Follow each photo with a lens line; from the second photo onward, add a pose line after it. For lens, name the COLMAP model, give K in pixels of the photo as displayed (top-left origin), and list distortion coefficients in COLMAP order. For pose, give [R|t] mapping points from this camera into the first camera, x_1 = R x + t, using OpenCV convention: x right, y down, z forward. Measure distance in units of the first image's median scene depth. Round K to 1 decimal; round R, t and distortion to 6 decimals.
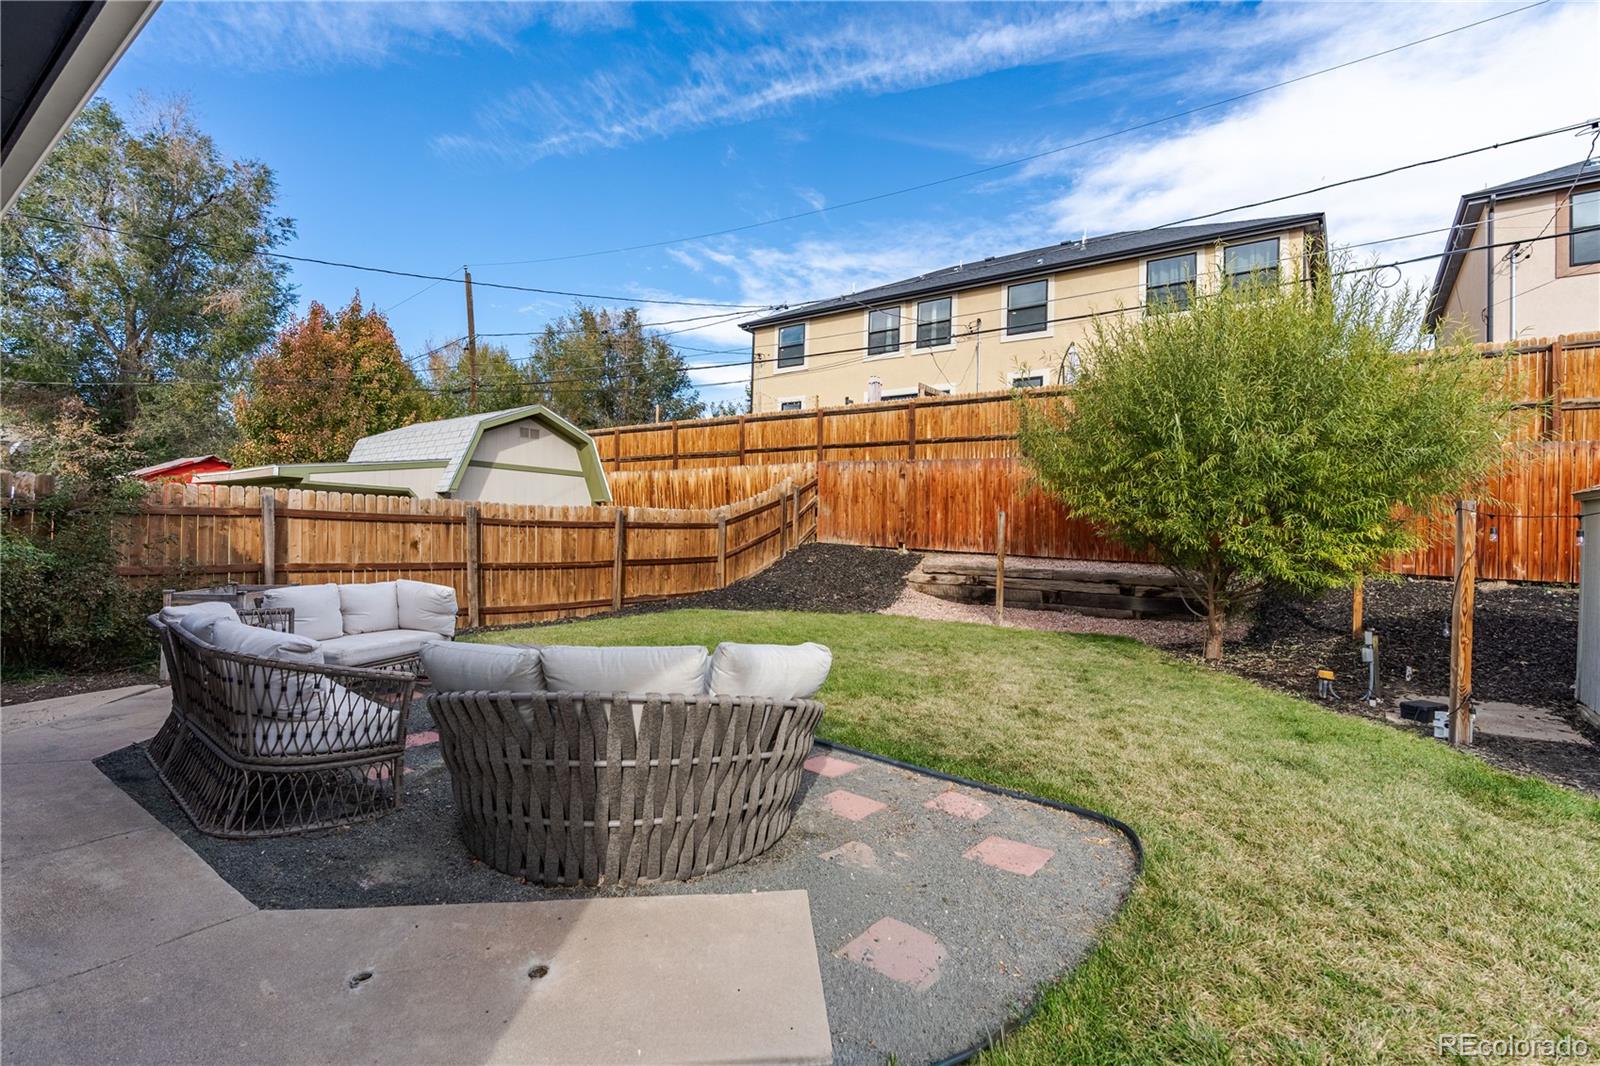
lens RADIAL K [[742.9, 0, 803.0], [0, 742.9, 523.6], [0, 0, 1]] dist [-0.000754, -0.001442]
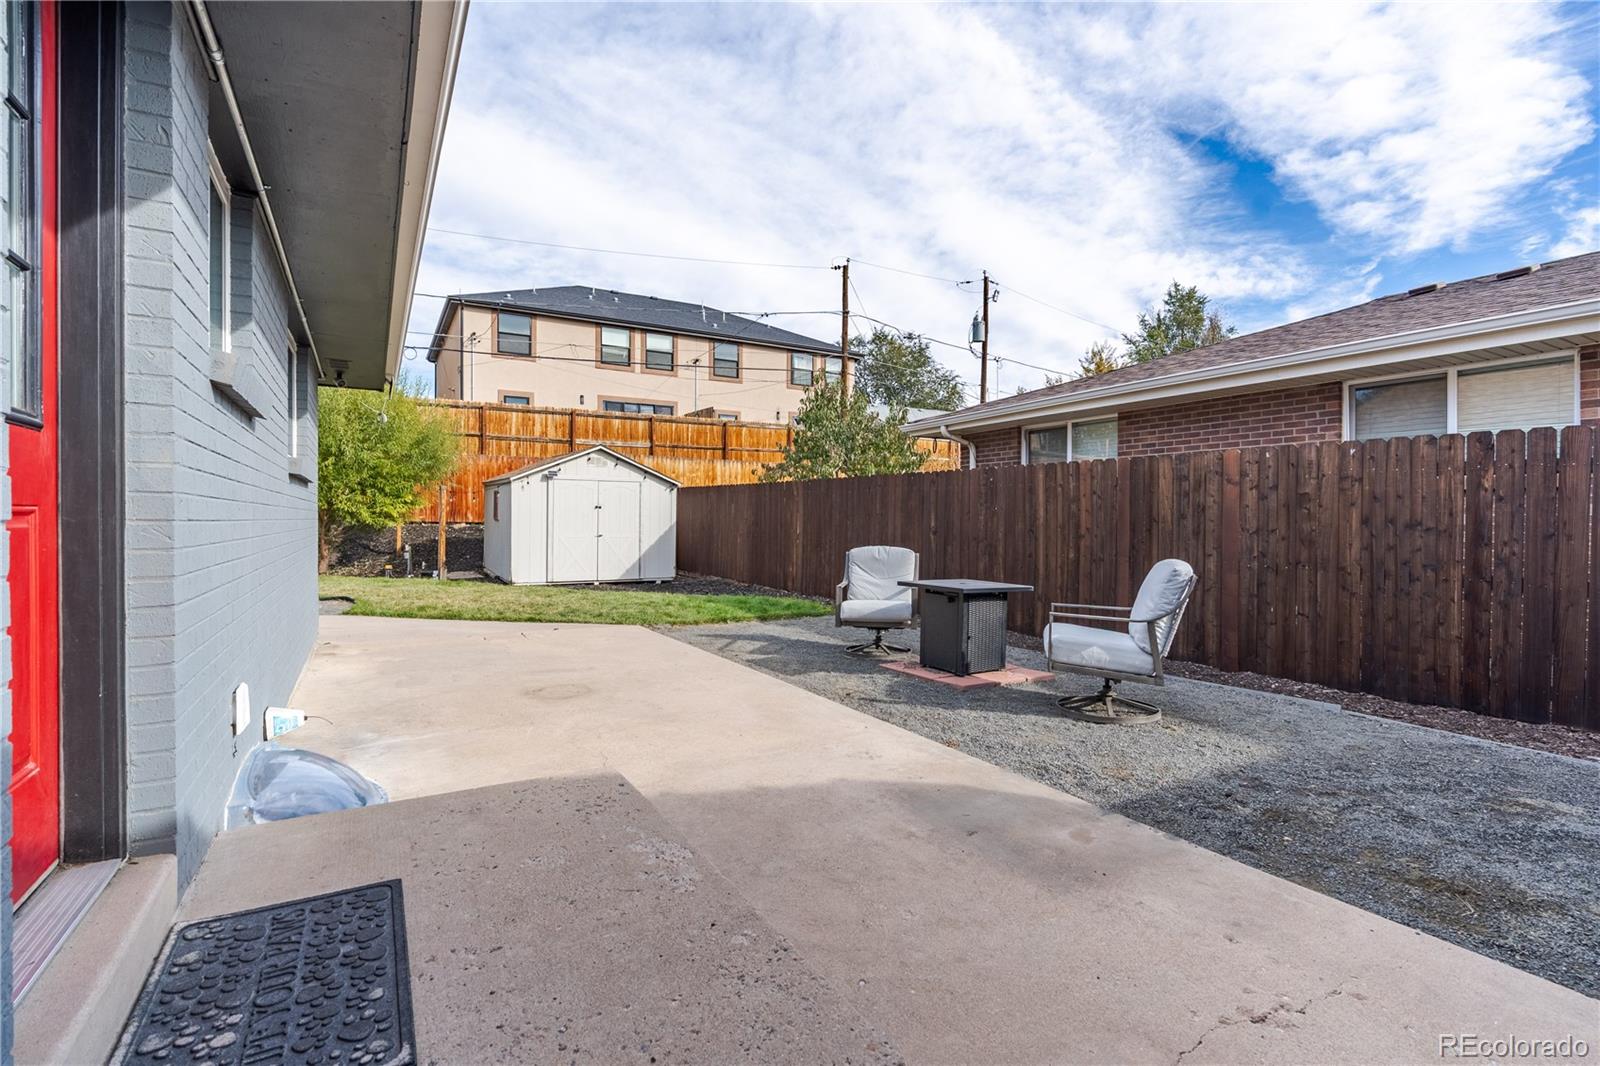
lens RADIAL K [[742.9, 0, 803.0], [0, 742.9, 523.6], [0, 0, 1]] dist [-0.000754, -0.001442]
pose [[0.398723, -0.032257, 0.916504, -0.687536], [-0.008951, 0.999197, 0.039062, -0.009140], [-0.917028, -0.023778, 0.398114, -0.831347]]
